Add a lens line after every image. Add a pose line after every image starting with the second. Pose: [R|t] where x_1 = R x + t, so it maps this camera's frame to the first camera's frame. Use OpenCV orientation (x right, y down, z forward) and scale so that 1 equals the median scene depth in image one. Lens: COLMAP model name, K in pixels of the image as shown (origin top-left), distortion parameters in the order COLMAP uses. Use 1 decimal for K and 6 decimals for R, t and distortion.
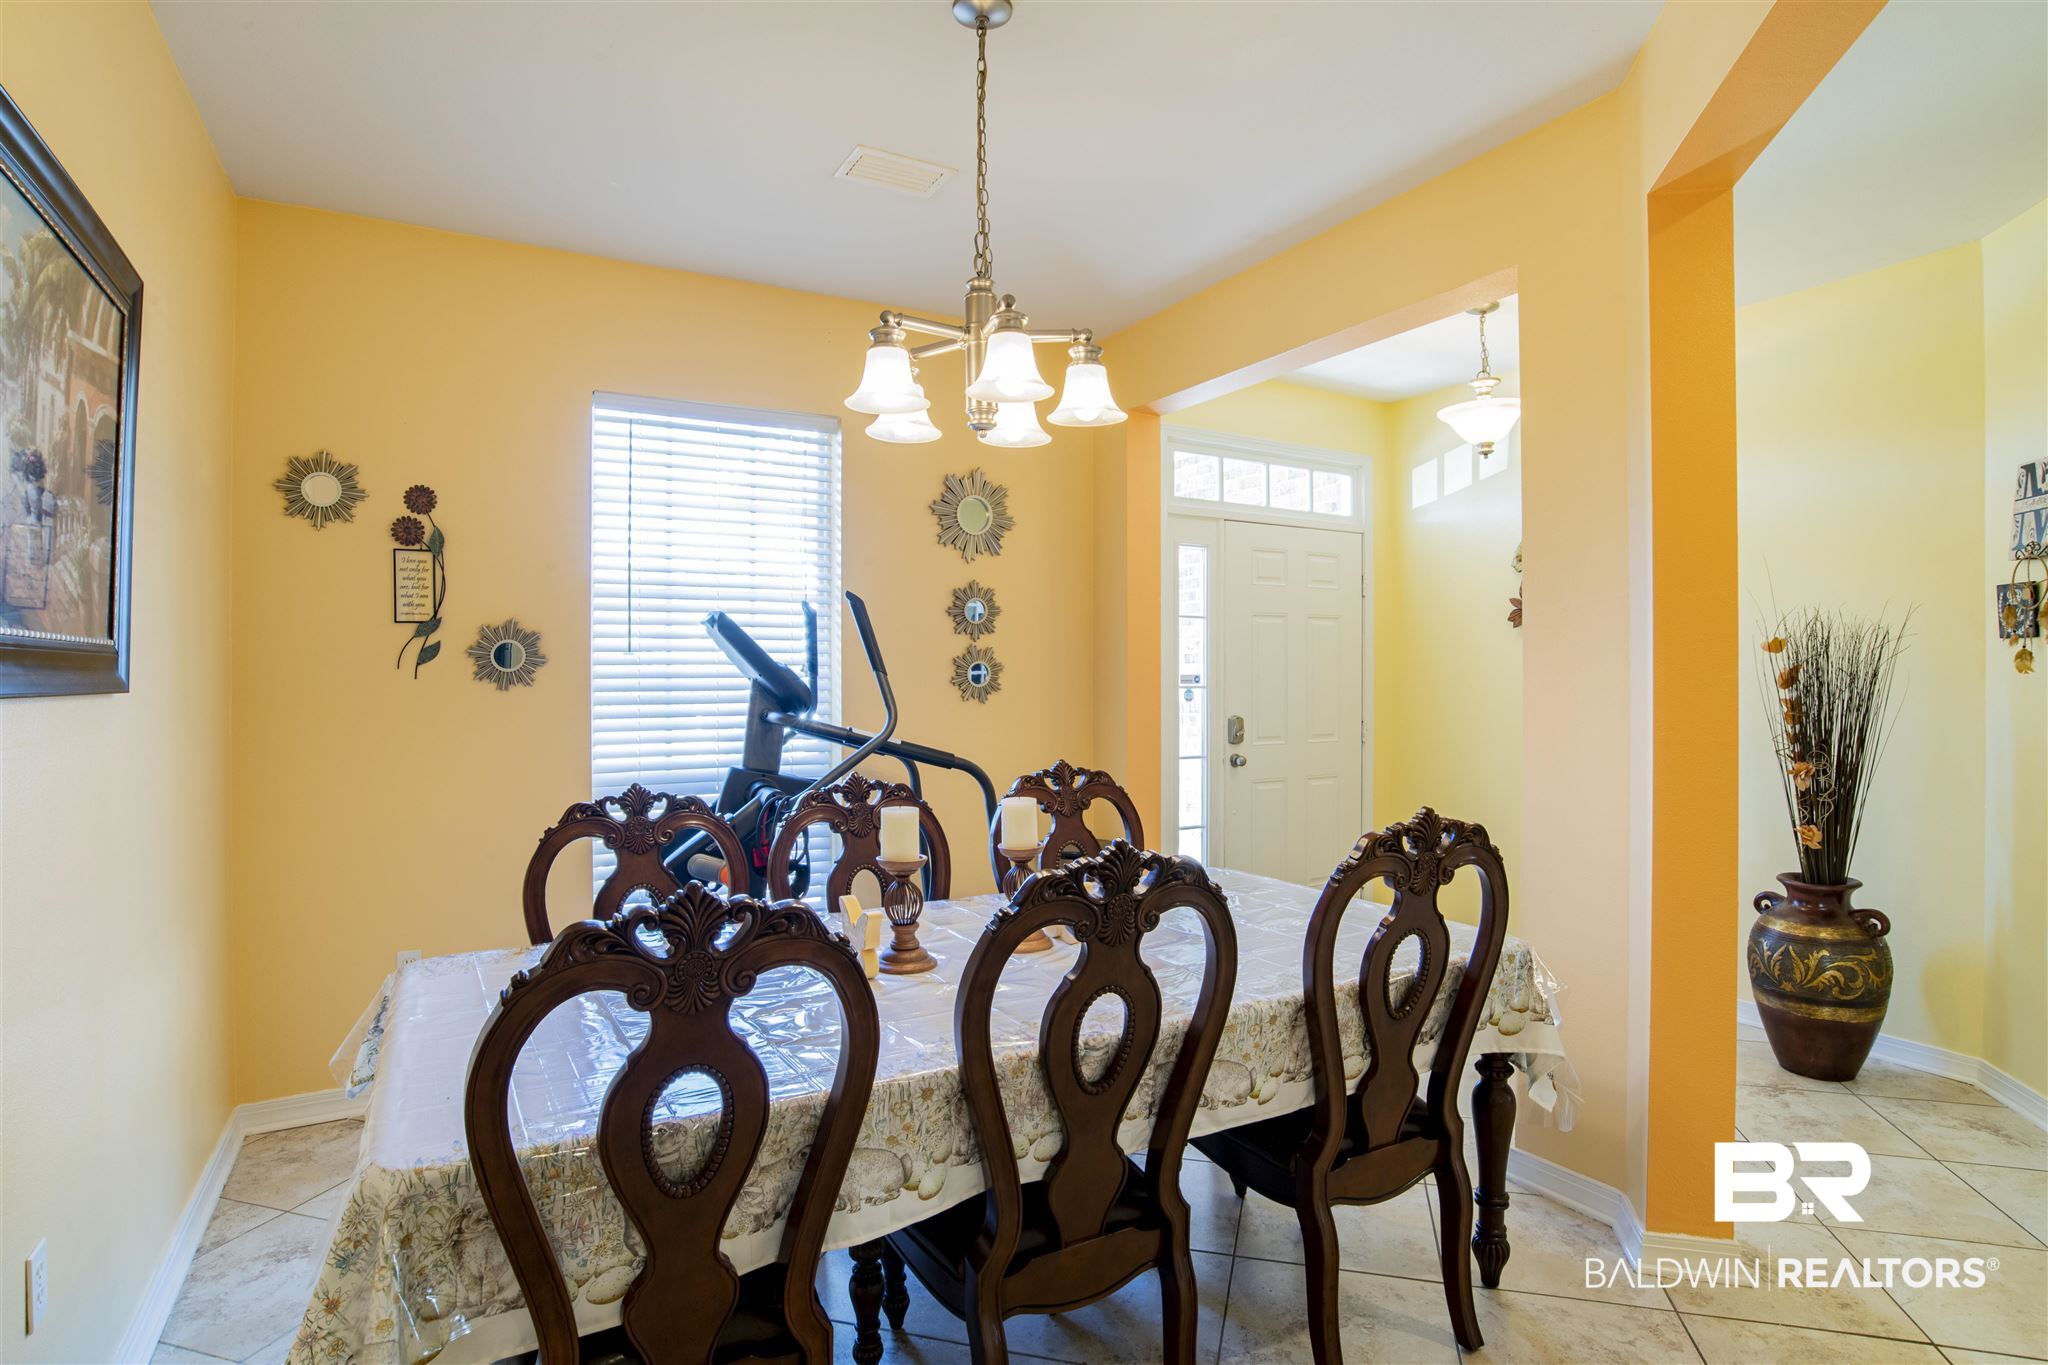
lens RADIAL K [[1042.4, 0, 1027.1], [0, 1042.4, 673.9], [0, 0, 1]] dist [-0.059178, 0.020743]
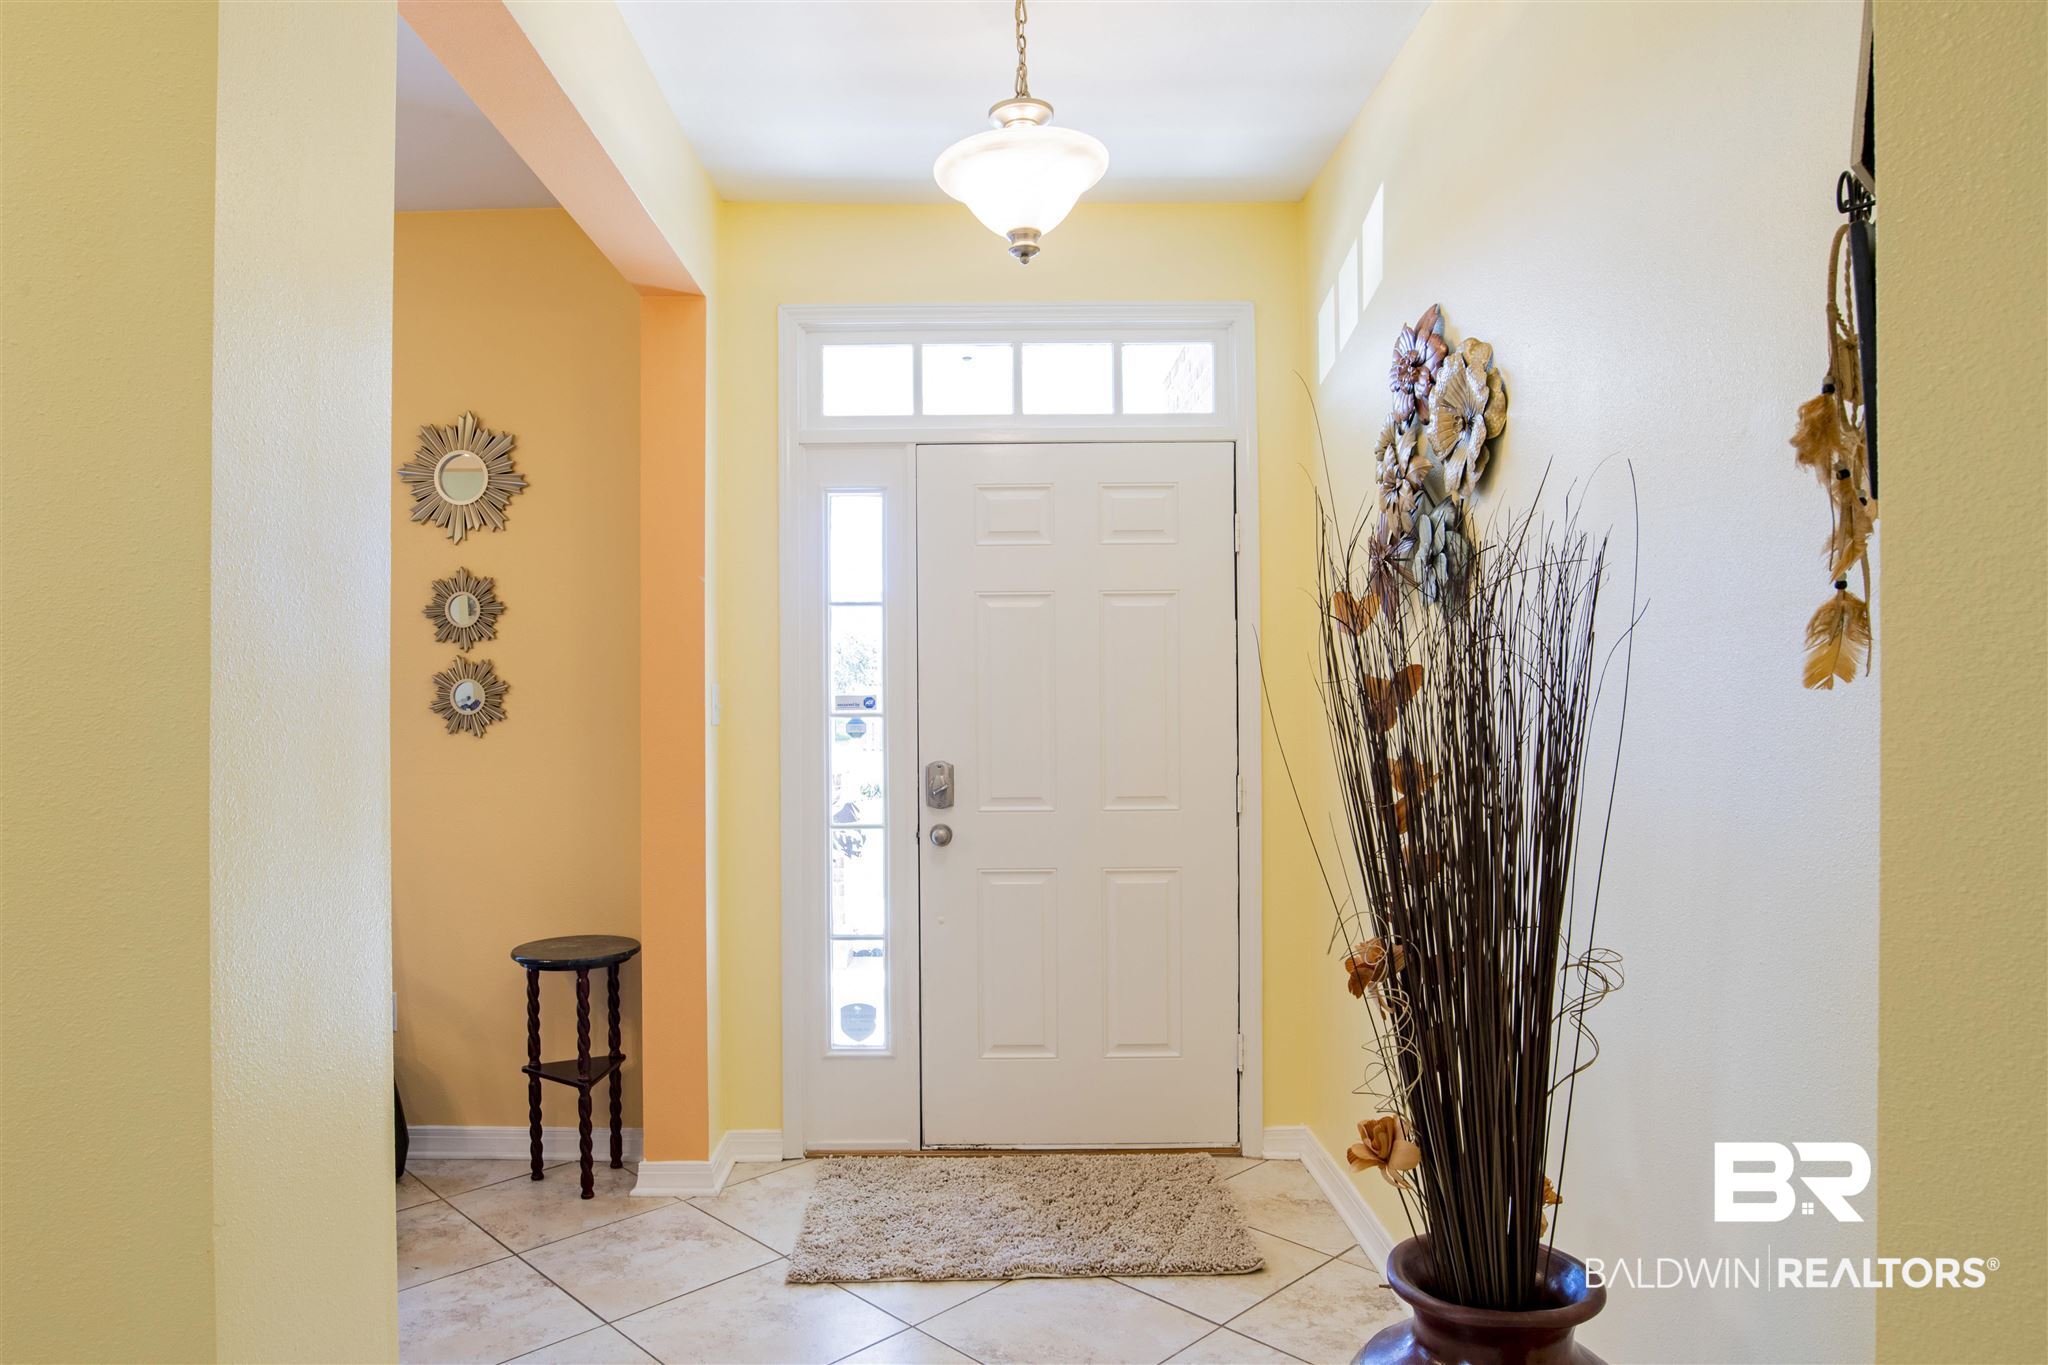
lens RADIAL K [[1244.0, 0, 1023.4], [0, 1244.0, 675.2], [0, 0, 1]] dist [-0.047715, 0.000010]
pose [[0.860437, -0.012848, -0.509395, 0.847226], [0.007663, 0.999895, -0.012275, -0.002078], [0.509500, 0.006659, 0.860445, 0.546618]]
